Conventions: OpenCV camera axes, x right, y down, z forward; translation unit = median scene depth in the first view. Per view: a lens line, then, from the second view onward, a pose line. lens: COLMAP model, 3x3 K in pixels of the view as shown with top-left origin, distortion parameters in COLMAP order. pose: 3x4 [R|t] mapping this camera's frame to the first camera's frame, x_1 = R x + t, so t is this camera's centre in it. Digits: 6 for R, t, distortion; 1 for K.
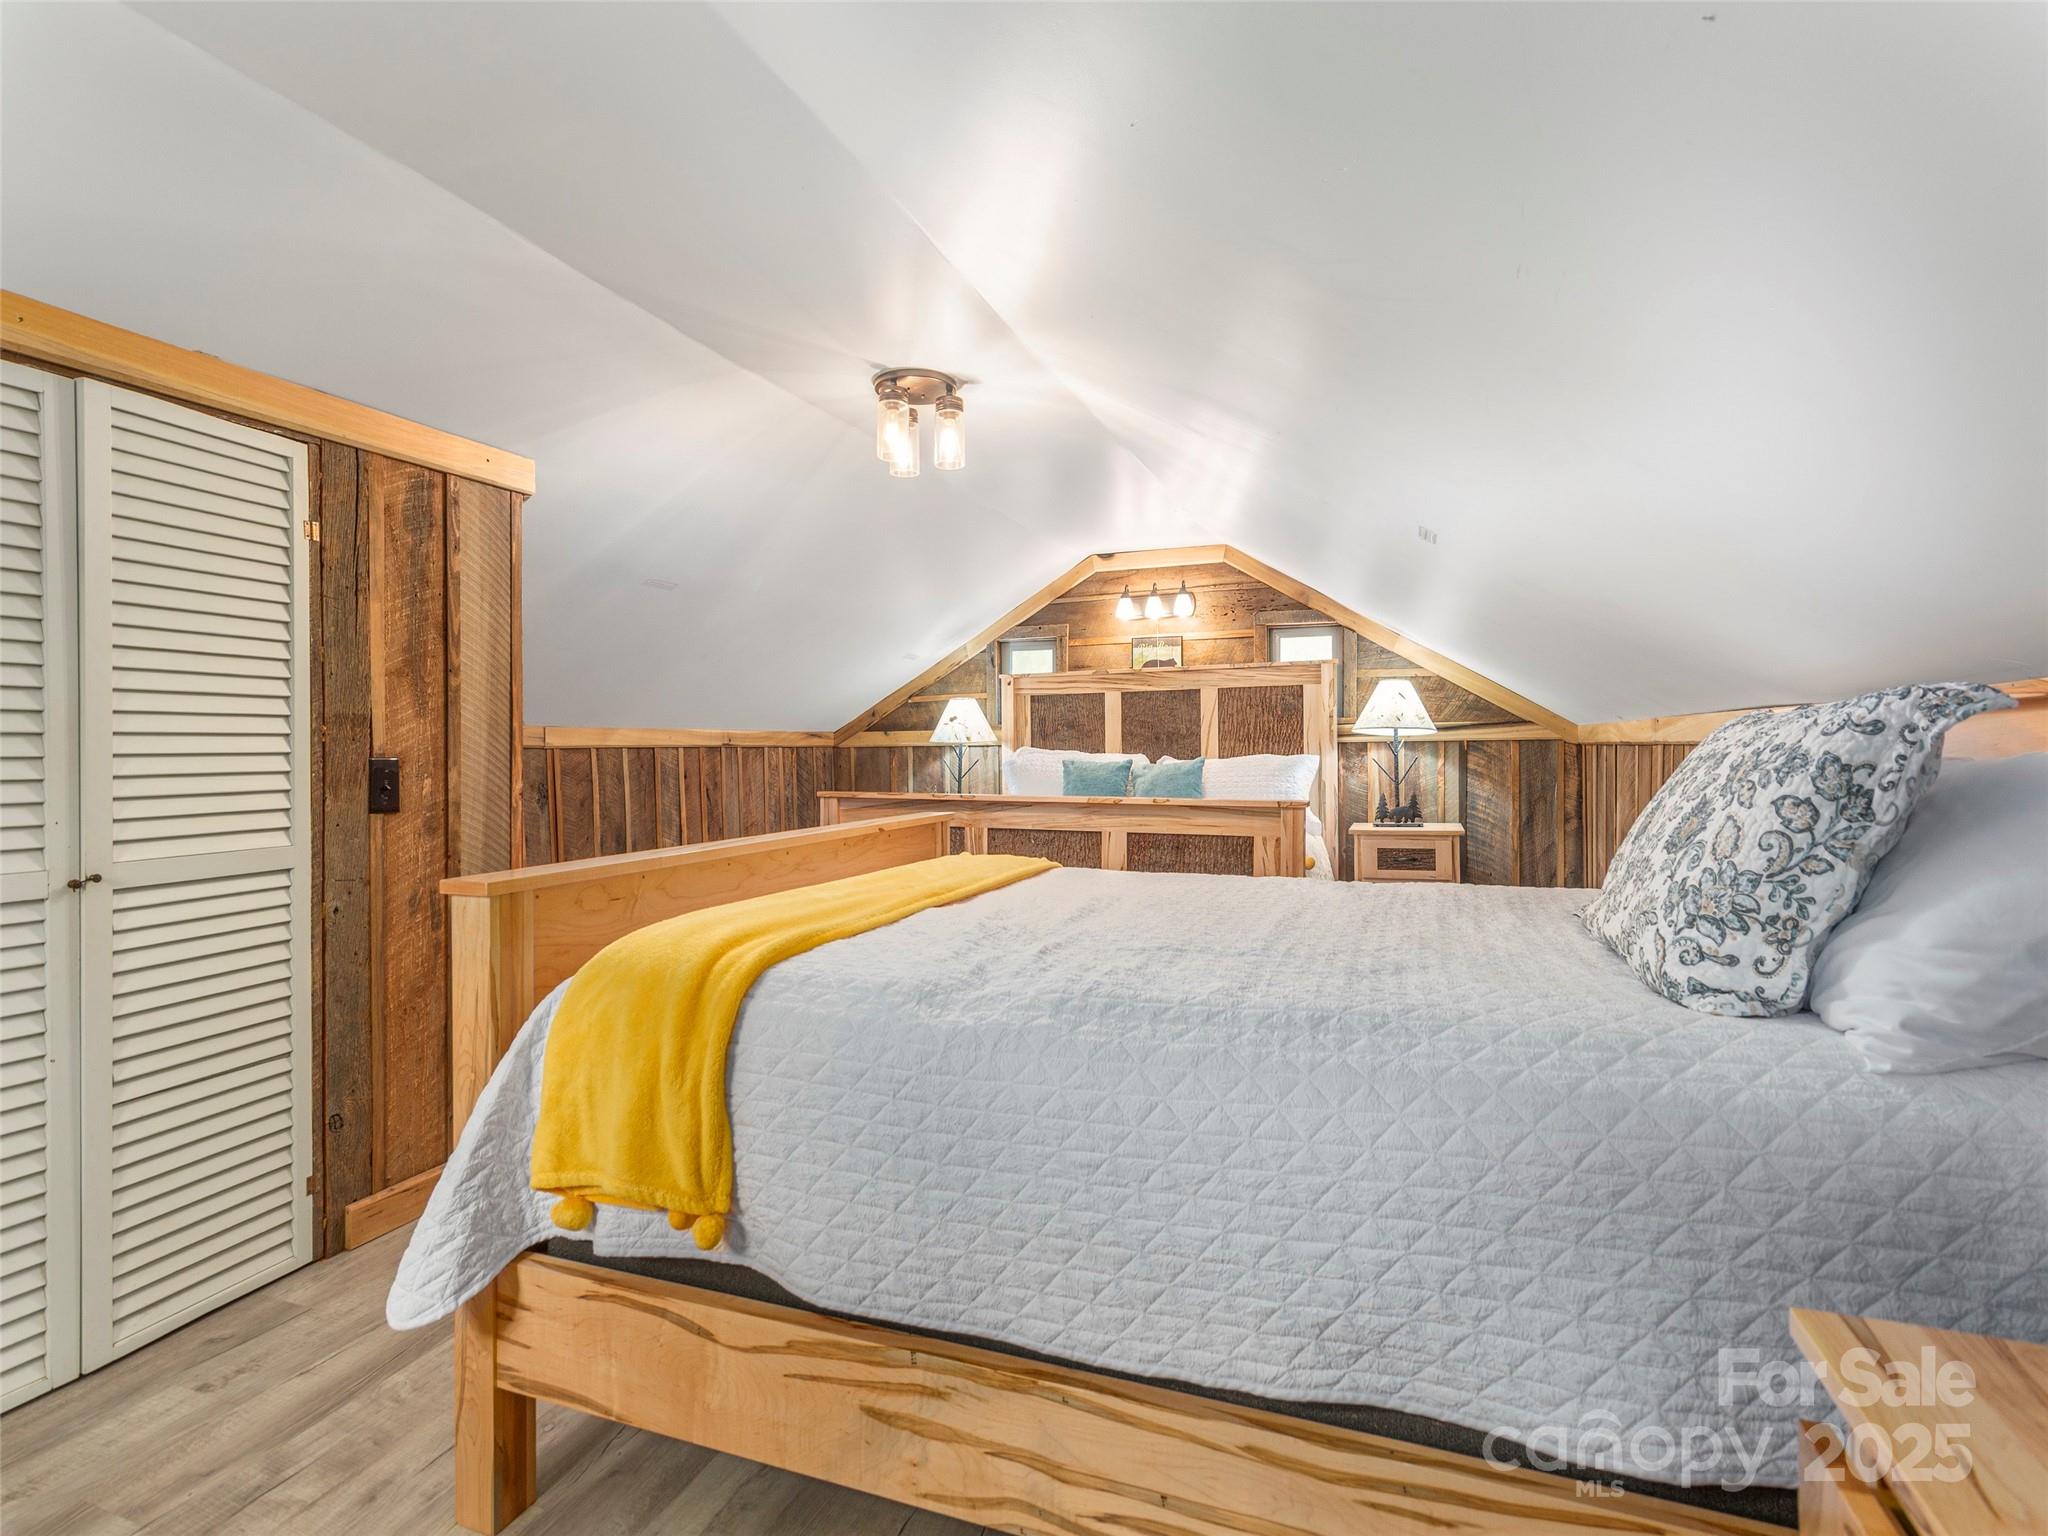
lens RADIAL K [[1008.4, 0, 1029.3], [0, 1008.4, 757.9], [0, 0, 1]] dist [0.007668, -0.000212]
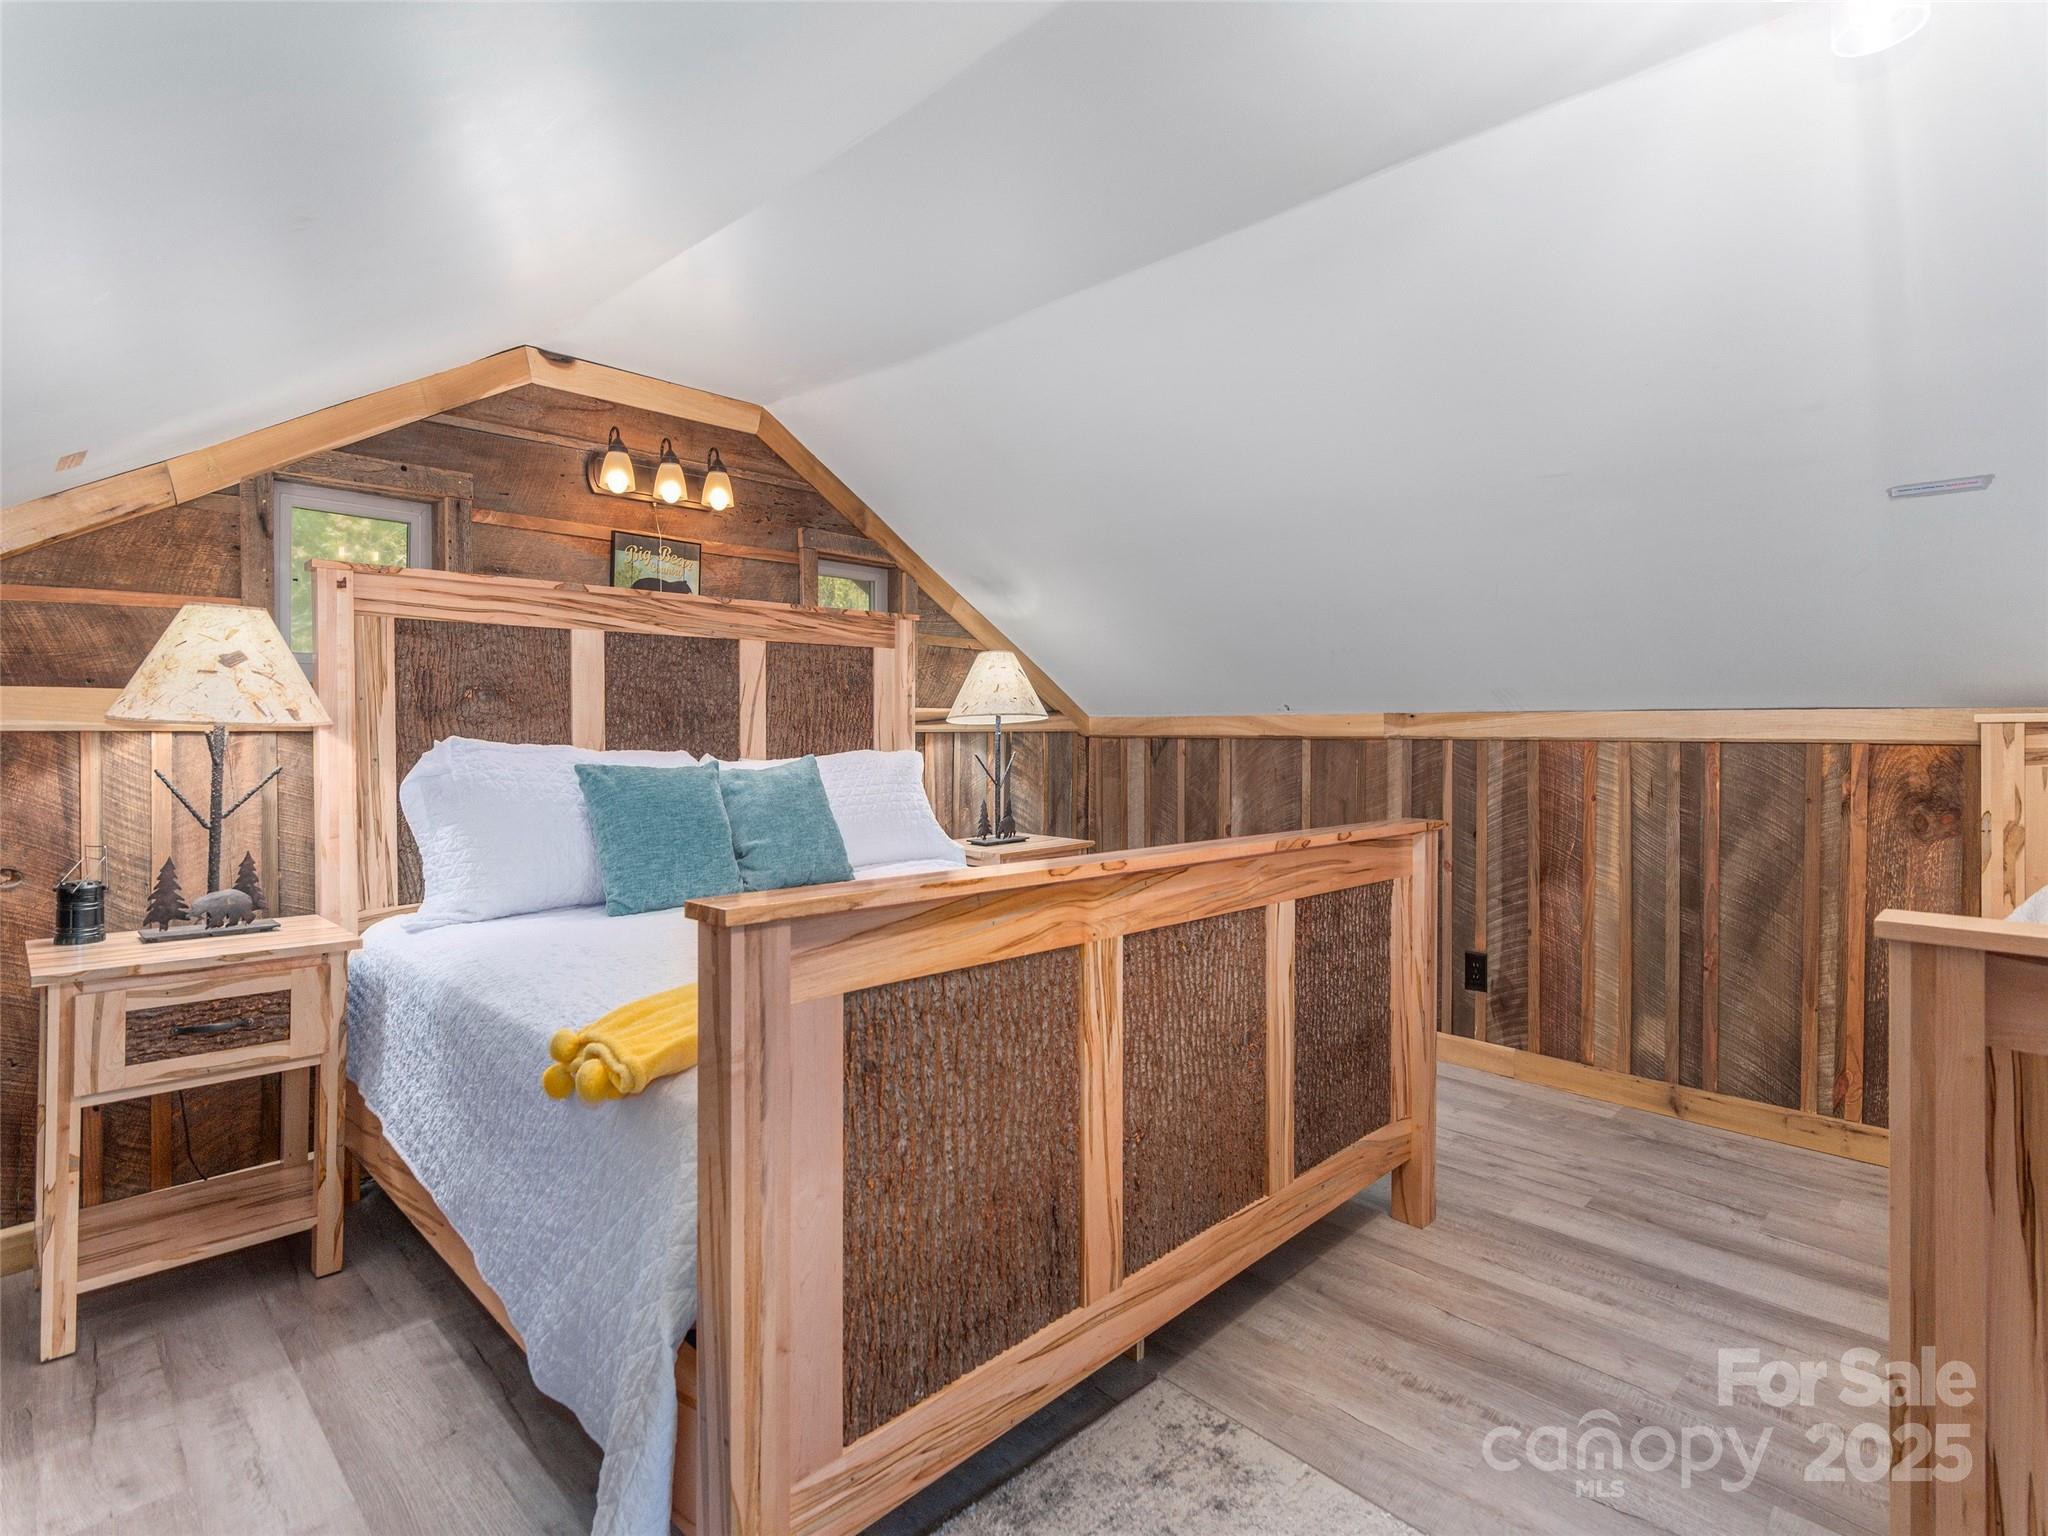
lens RADIAL K [[1008.4, 0, 1026.4], [0, 1008.4, 754.2], [0, 0, 1]] dist [0.007668, -0.000212]
pose [[0.432363, -0.009849, 0.901646, -0.288923], [0.007207, 0.999946, 0.007467, -0.004341], [-0.901671, 0.003270, 0.432411, 0.588505]]
